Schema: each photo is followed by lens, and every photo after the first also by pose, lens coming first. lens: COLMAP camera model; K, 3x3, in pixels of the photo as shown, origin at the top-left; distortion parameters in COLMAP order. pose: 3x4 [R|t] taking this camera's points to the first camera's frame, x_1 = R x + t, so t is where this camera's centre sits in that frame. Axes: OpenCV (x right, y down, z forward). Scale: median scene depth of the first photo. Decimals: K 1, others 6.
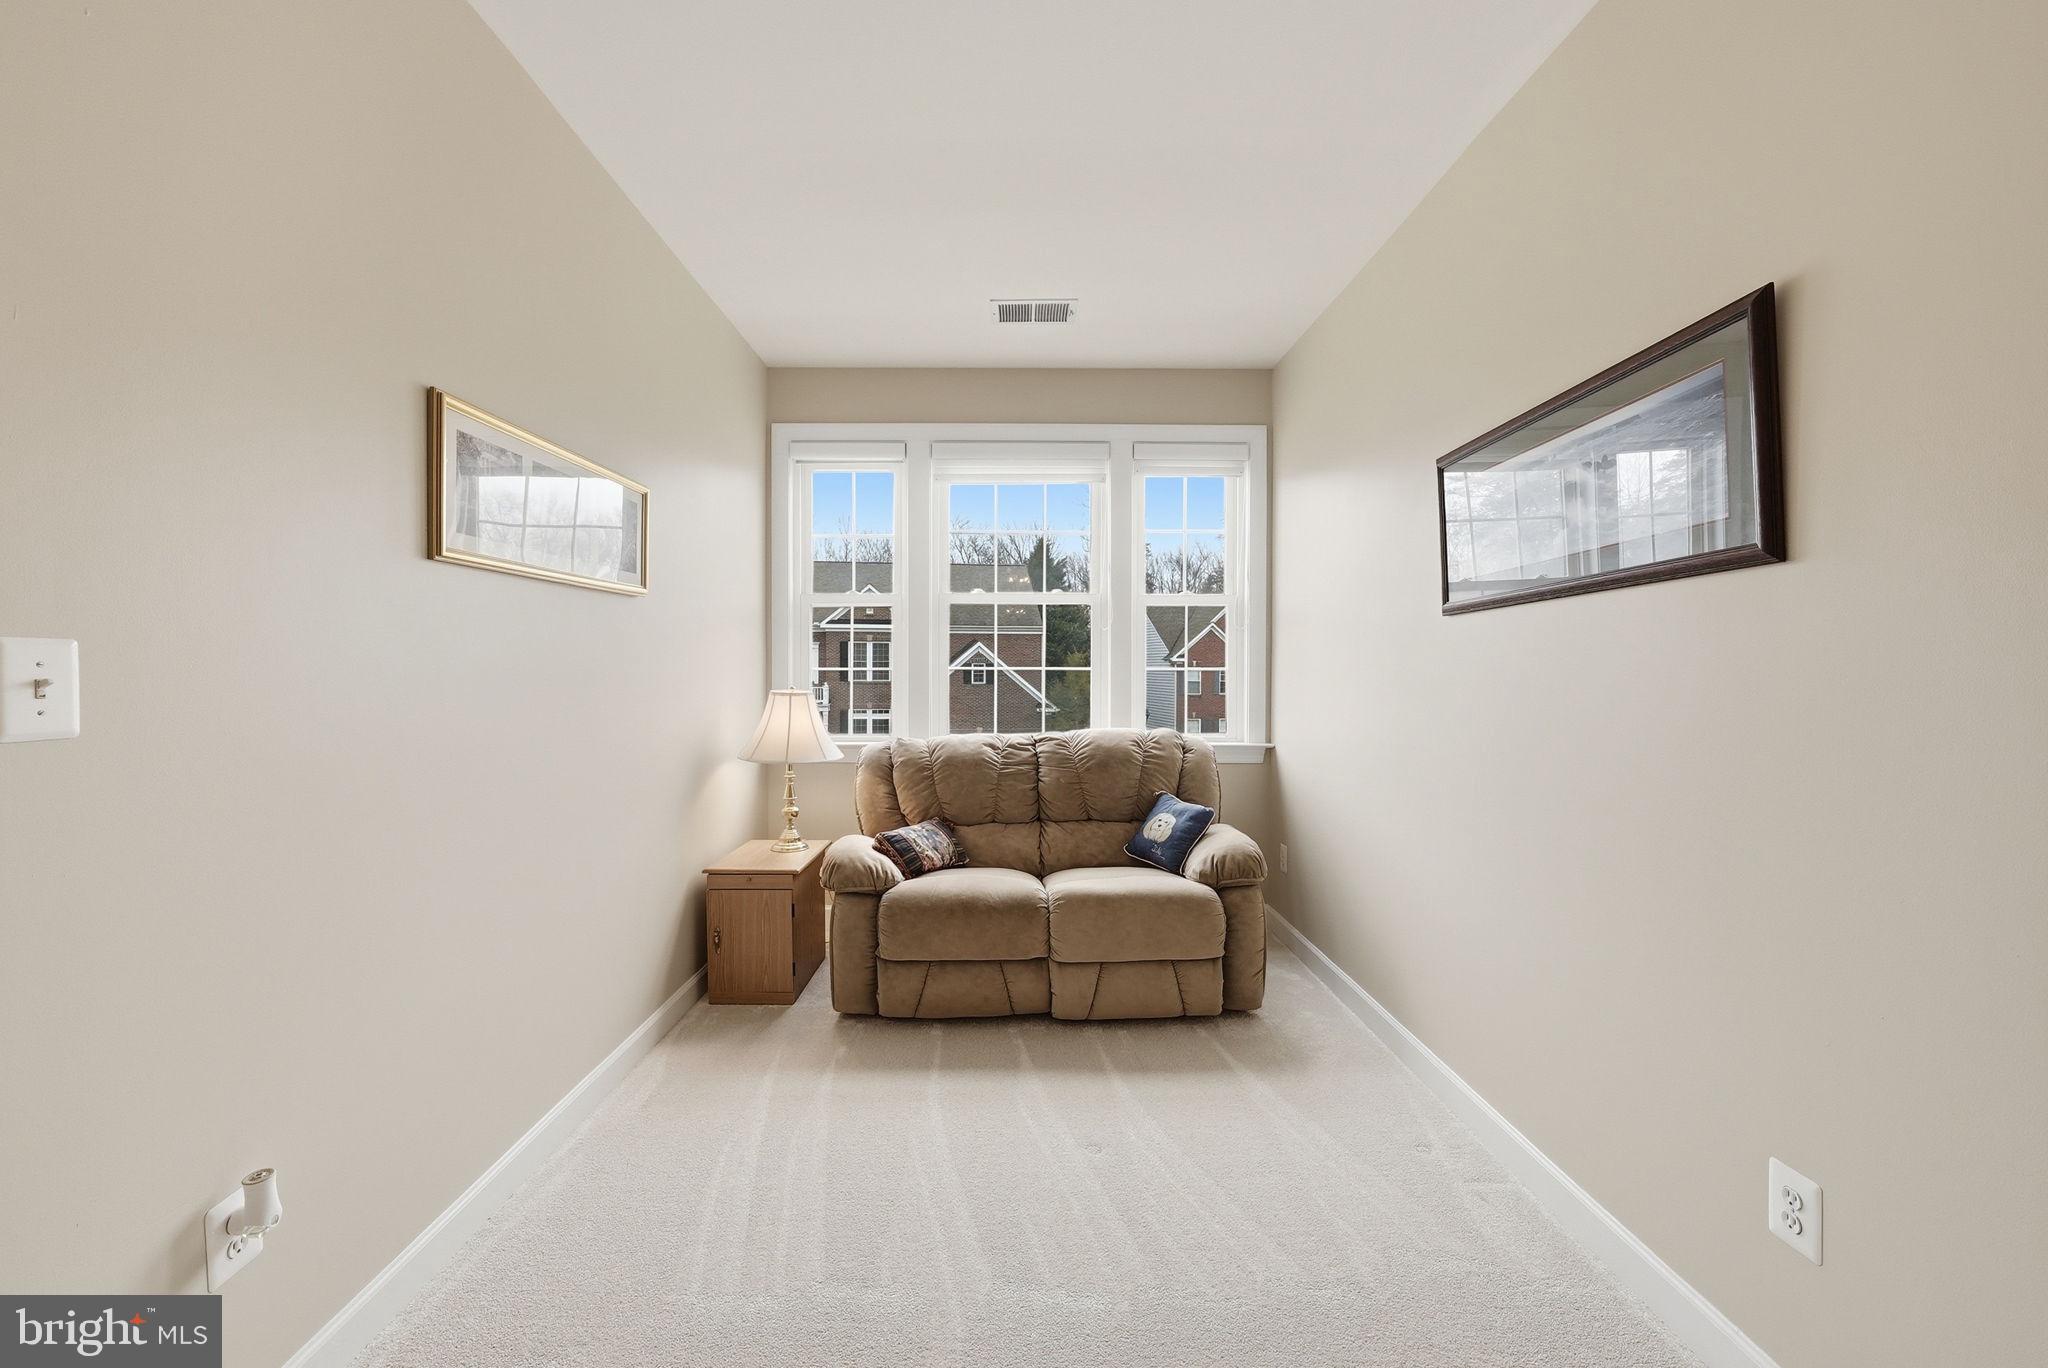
lens RADIAL K [[831.5, 0, 1025.7], [0, 831.5, 677.3], [0, 0, 1]] dist [-0.010347, 0.000352]
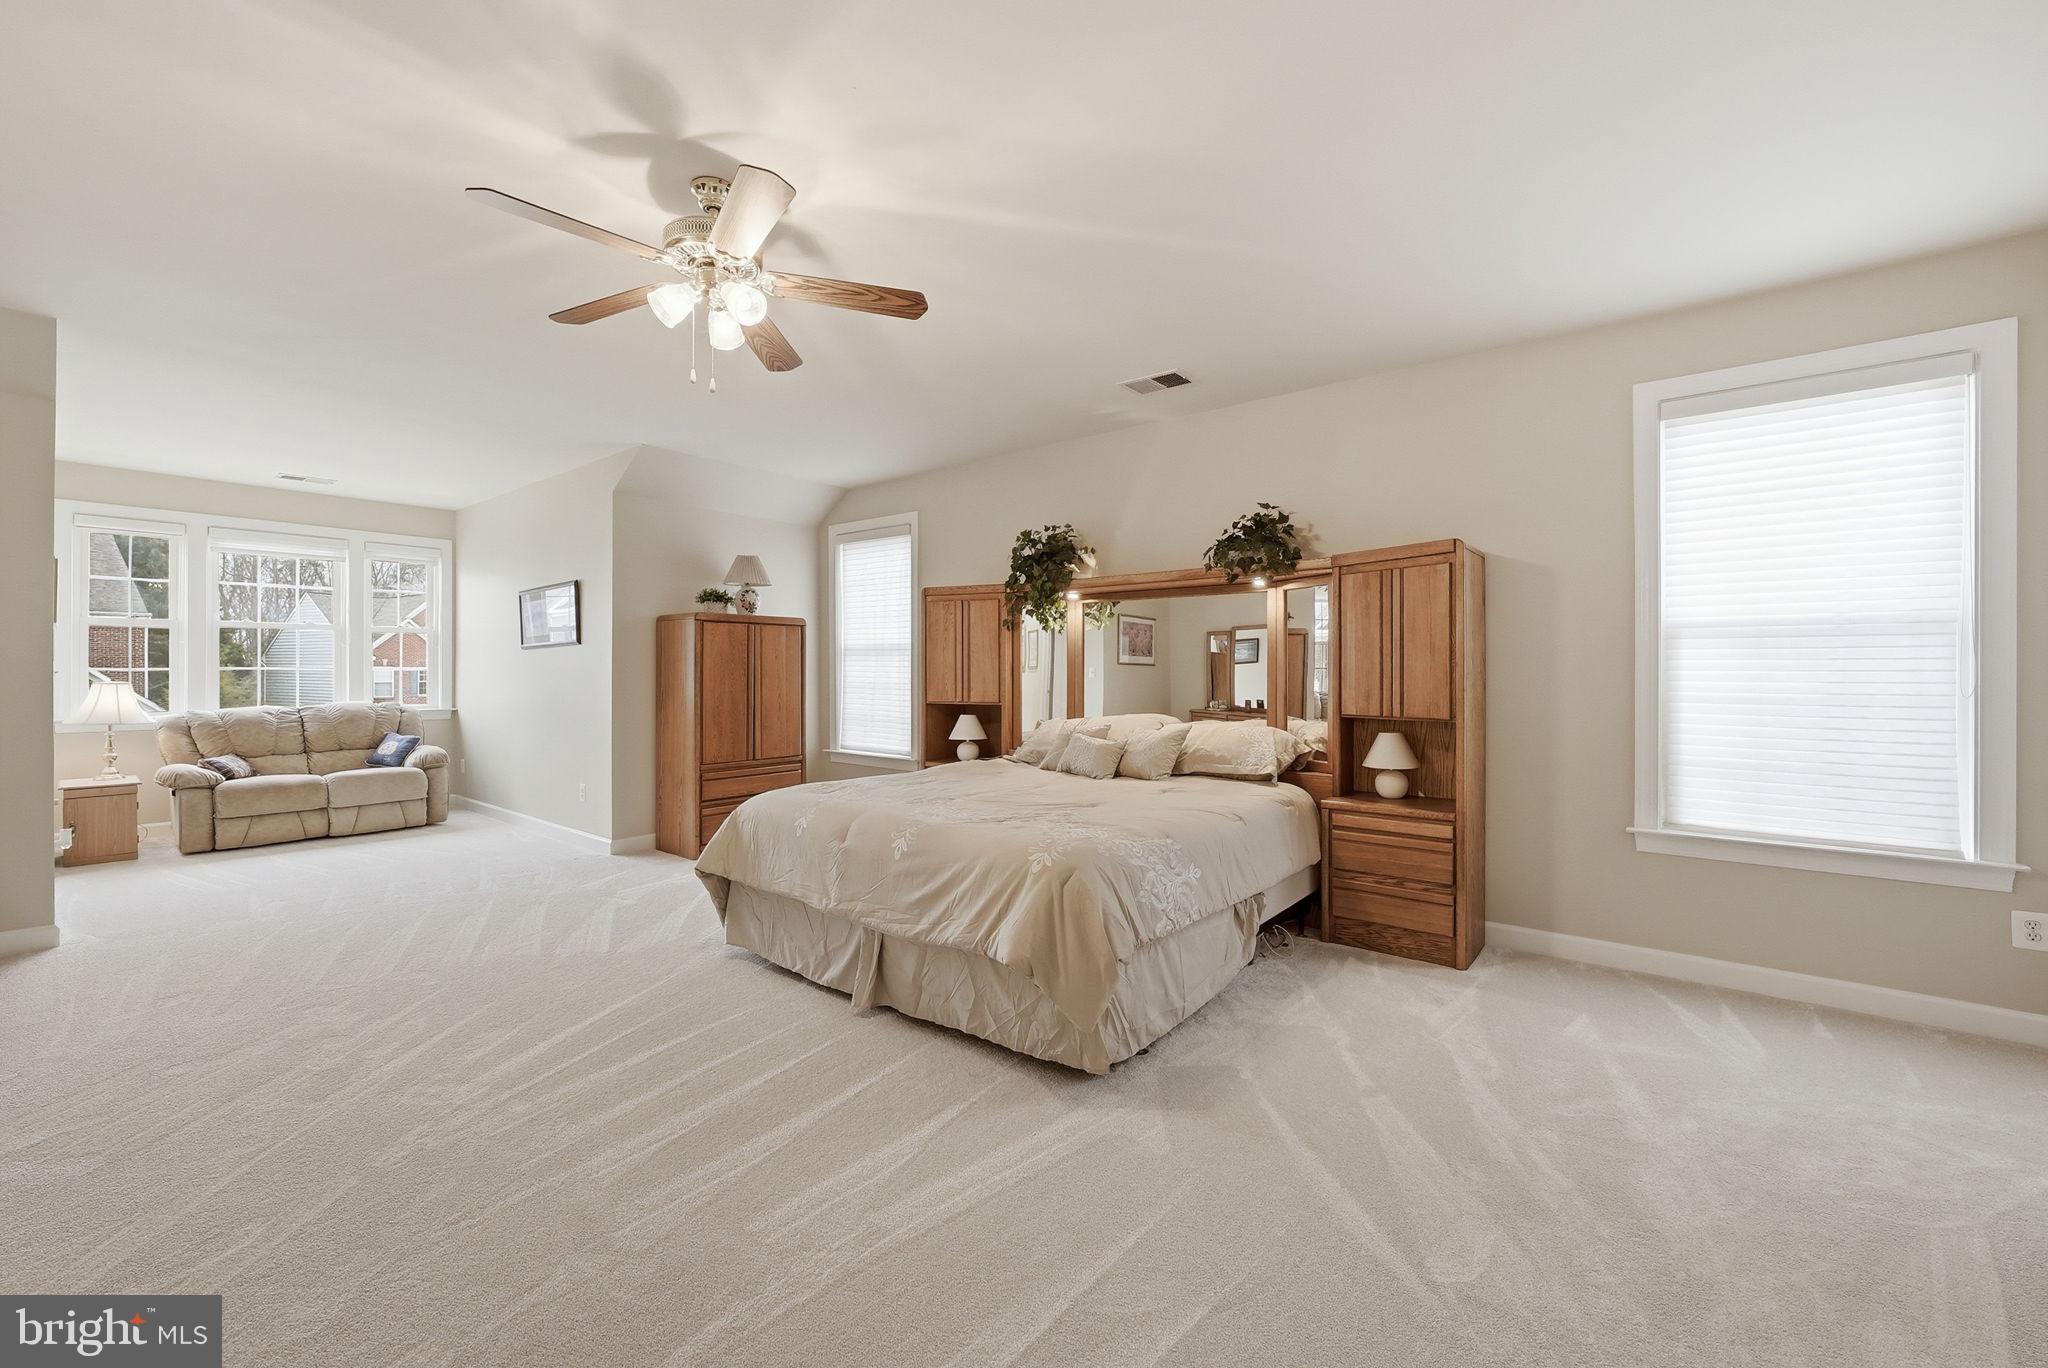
lens RADIAL K [[831.5, 0, 1022.2], [0, 831.5, 677.9], [0, 0, 1]] dist [-0.010347, 0.000352]
pose [[0.652181, -0.004359, 0.758051, -0.368147], [0.004536, 0.999988, 0.001847, 0.014612], [-0.758049, 0.002234, 0.652193, -1.523852]]
